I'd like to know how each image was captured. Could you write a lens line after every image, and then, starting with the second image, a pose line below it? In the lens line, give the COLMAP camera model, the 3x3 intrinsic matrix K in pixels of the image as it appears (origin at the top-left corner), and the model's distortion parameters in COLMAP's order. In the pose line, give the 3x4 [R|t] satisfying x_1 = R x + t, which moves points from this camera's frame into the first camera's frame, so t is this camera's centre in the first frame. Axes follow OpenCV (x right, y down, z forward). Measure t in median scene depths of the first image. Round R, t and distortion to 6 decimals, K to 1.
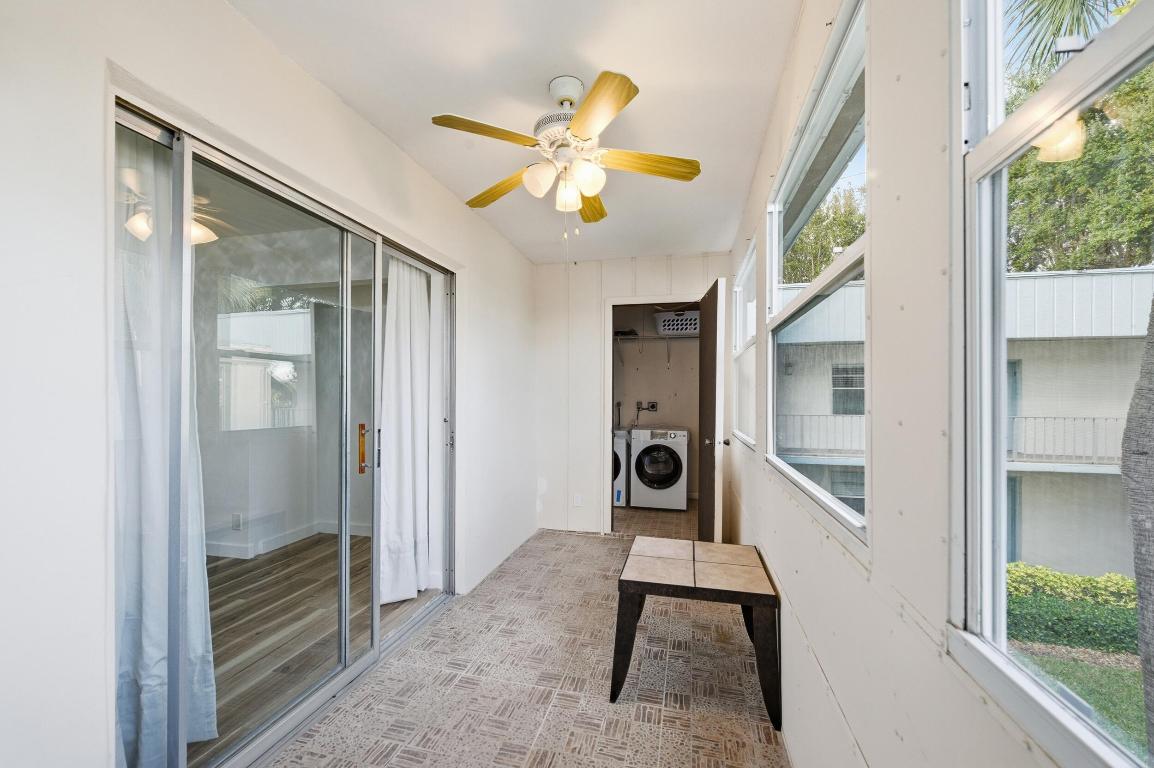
lens RADIAL K [[460.4, 0, 575.5], [0, 460.4, 392.0], [0, 0, 1]] dist [-0.001417, -0.000534]
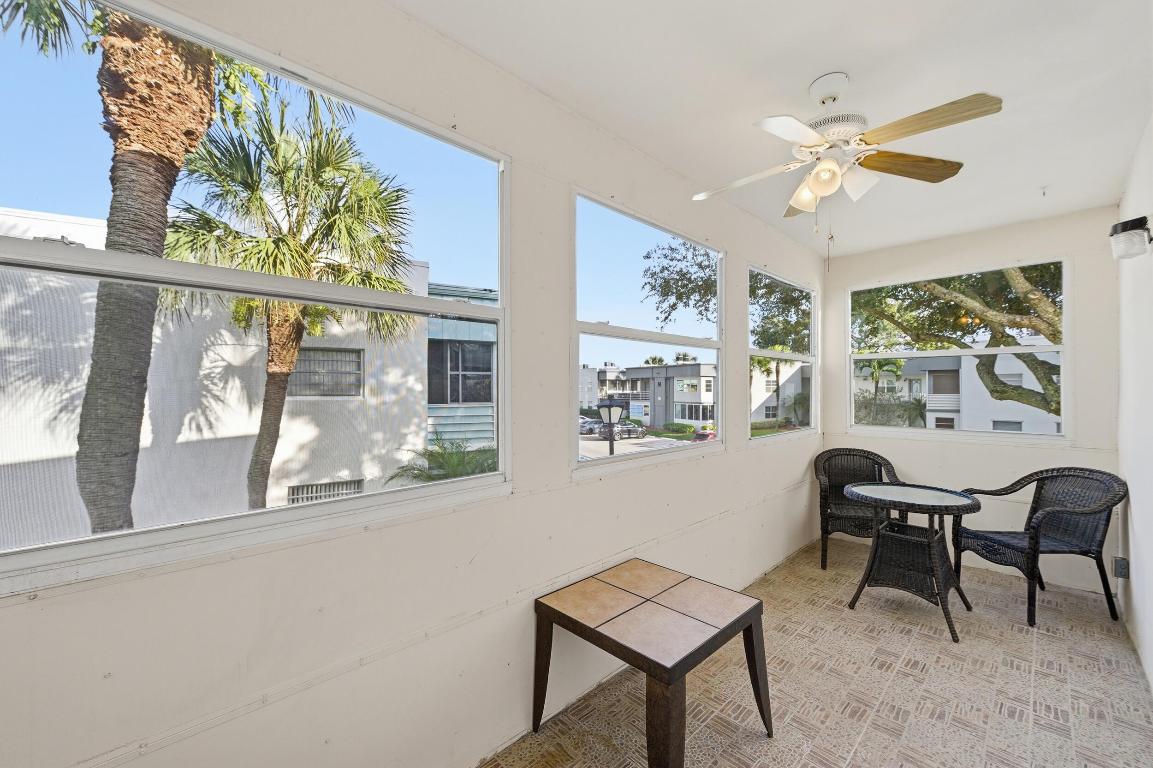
lens RADIAL K [[460.0, 0, 575.0], [0, 460.0, 392.0], [0, 0, 1]] dist [-0.001417, -0.000534]
pose [[-0.850068, -0.003982, 0.526657, -0.065228], [-0.004421, 0.999990, 0.000425, -0.002309], [-0.526654, -0.001967, -0.850078, 1.886258]]
